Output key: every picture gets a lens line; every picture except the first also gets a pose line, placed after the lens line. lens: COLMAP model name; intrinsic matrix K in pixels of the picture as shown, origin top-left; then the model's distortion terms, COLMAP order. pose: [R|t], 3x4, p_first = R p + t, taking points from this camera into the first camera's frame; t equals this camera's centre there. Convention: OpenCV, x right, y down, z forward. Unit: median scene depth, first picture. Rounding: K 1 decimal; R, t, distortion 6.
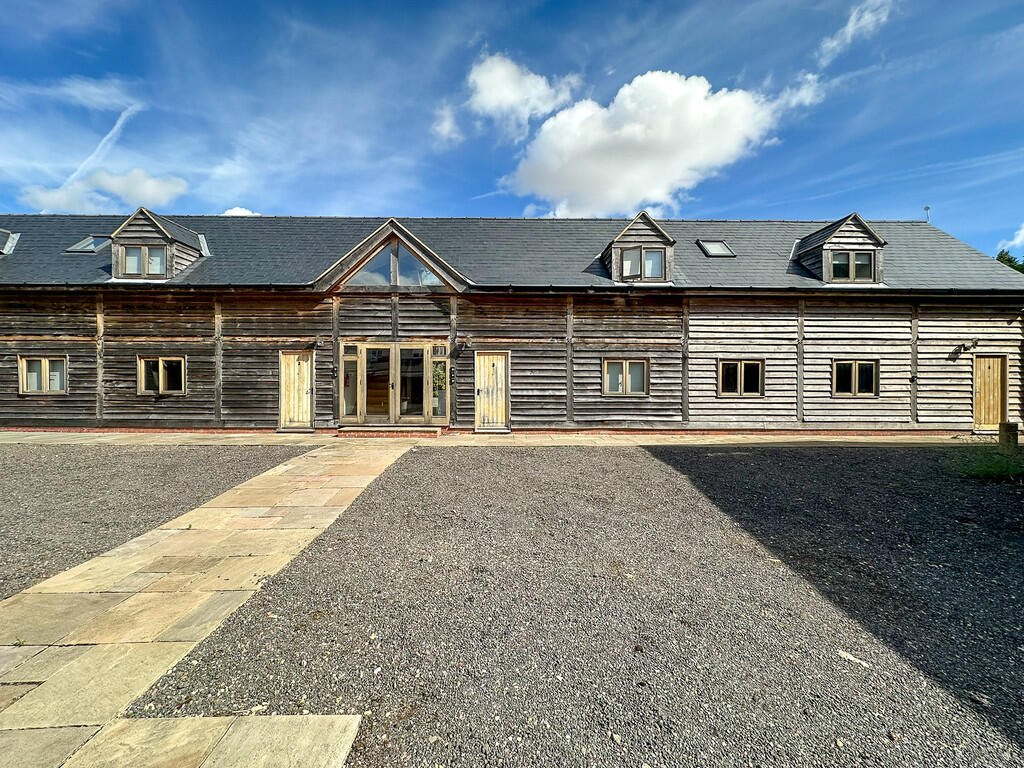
lens RADIAL K [[422.7, 0, 506.2], [0, 422.7, 384.8], [0, 0, 1]] dist [-0.000870, -0.000213]
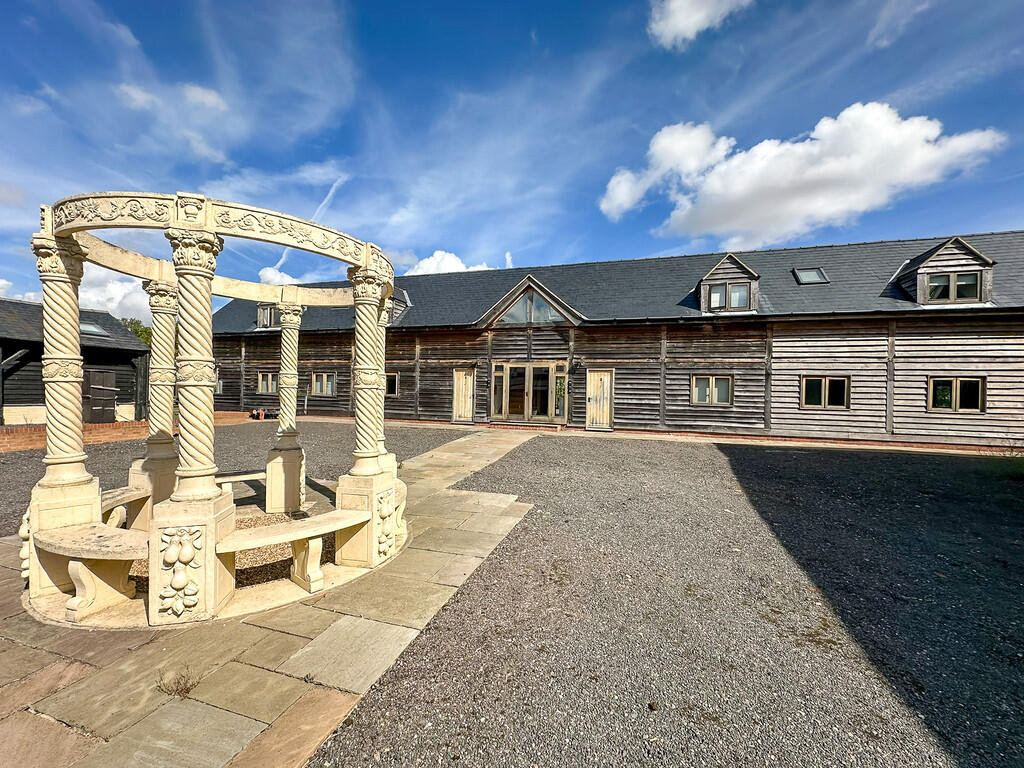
lens RADIAL K [[422.7, 0, 506.2], [0, 422.7, 384.8], [0, 0, 1]] dist [-0.000870, -0.000213]
pose [[0.946779, 0.010708, -0.321706, 0.113065], [-0.024139, 0.998994, -0.037786, 0.026505], [0.320978, 0.043541, 0.946085, -0.336542]]
